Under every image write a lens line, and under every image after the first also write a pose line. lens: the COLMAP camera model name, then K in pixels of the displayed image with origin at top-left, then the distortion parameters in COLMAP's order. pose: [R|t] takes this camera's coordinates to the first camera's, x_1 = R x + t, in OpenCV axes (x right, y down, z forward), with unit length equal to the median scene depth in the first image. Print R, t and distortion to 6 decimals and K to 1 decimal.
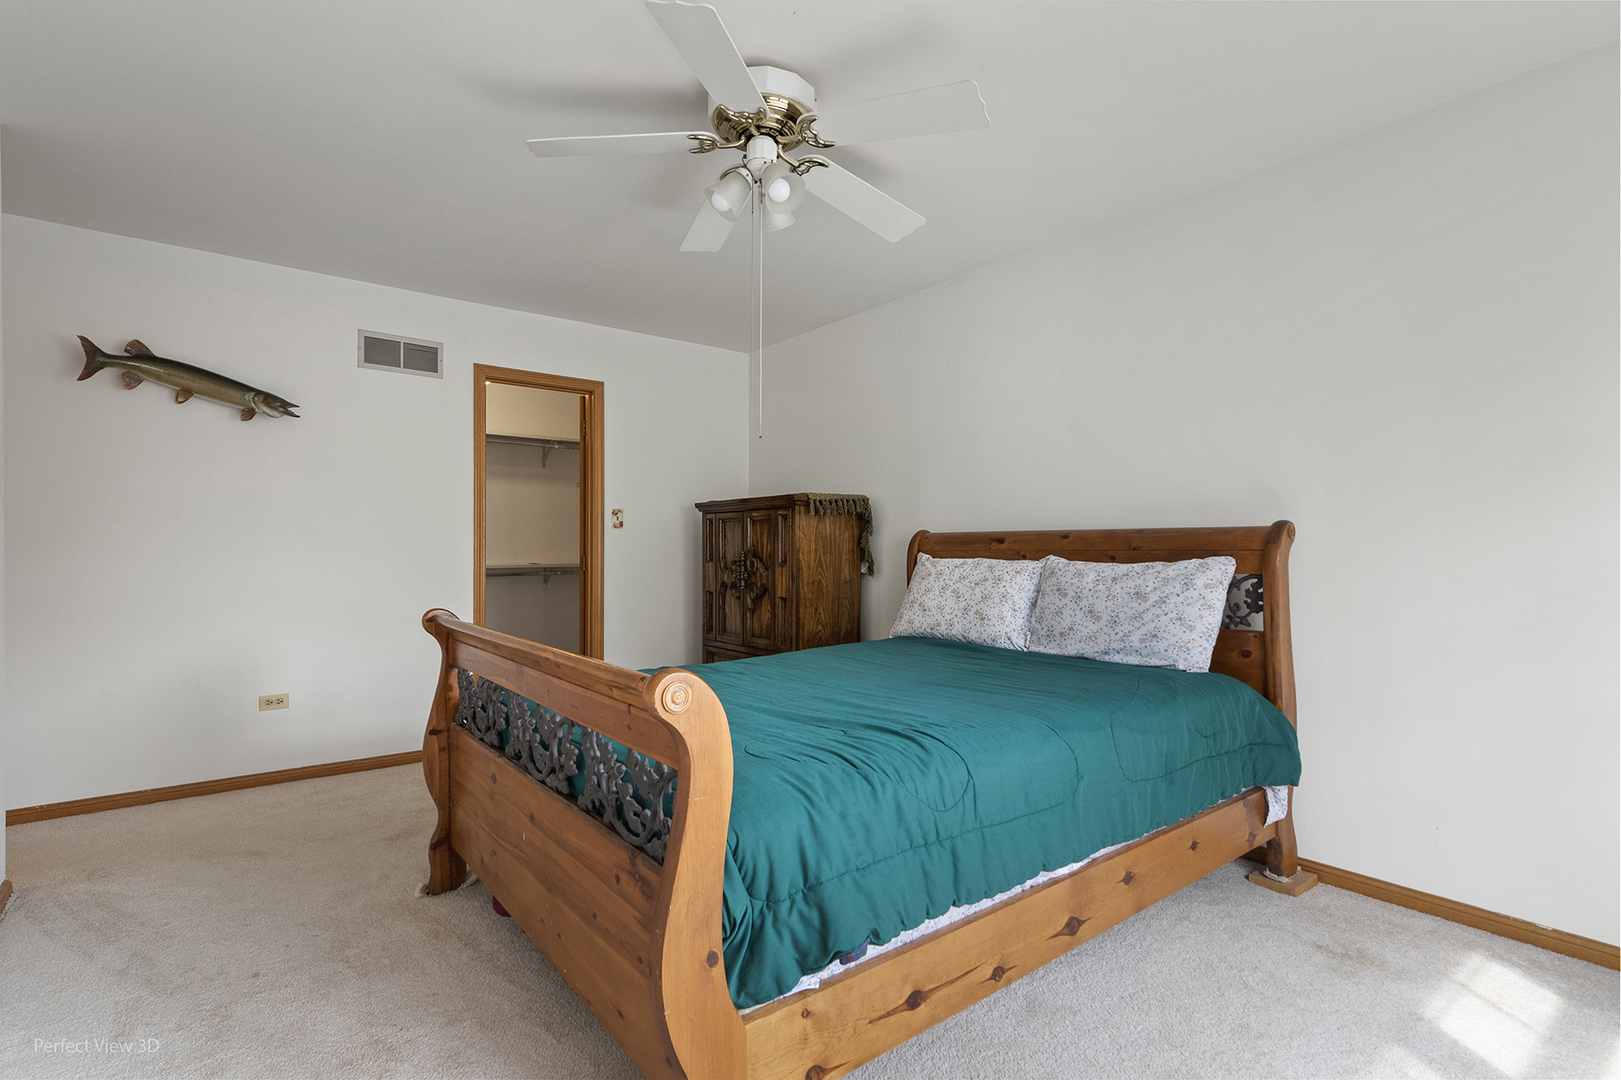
lens RADIAL K [[778.0, 0, 810.8], [0, 778.0, 541.4], [0, 0, 1]] dist [0.012296, -0.003061]
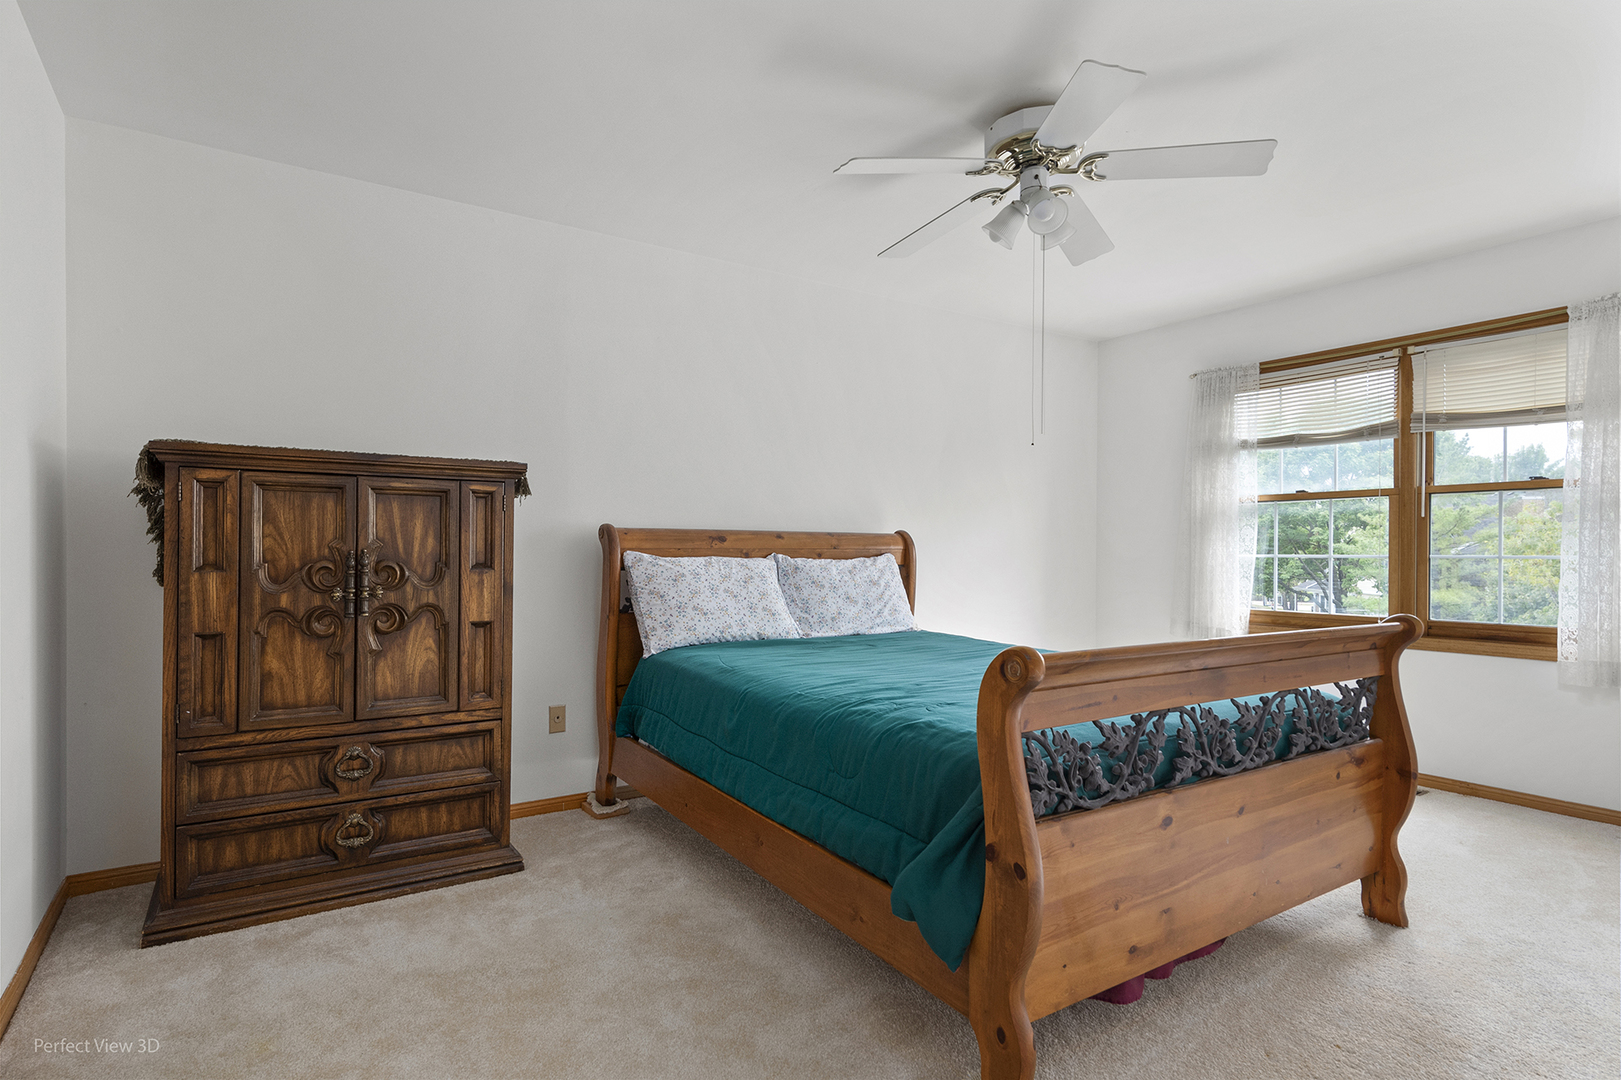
lens RADIAL K [[856.2, 0, 811.9], [0, 856.2, 545.0], [0, 0, 1]] dist [0.010525, -0.001659]
pose [[0.059643, 0.005427, 0.998205, -0.865458], [-0.014535, 0.999884, -0.004568, 0.010570], [-0.998114, -0.014236, 0.059715, 0.831621]]
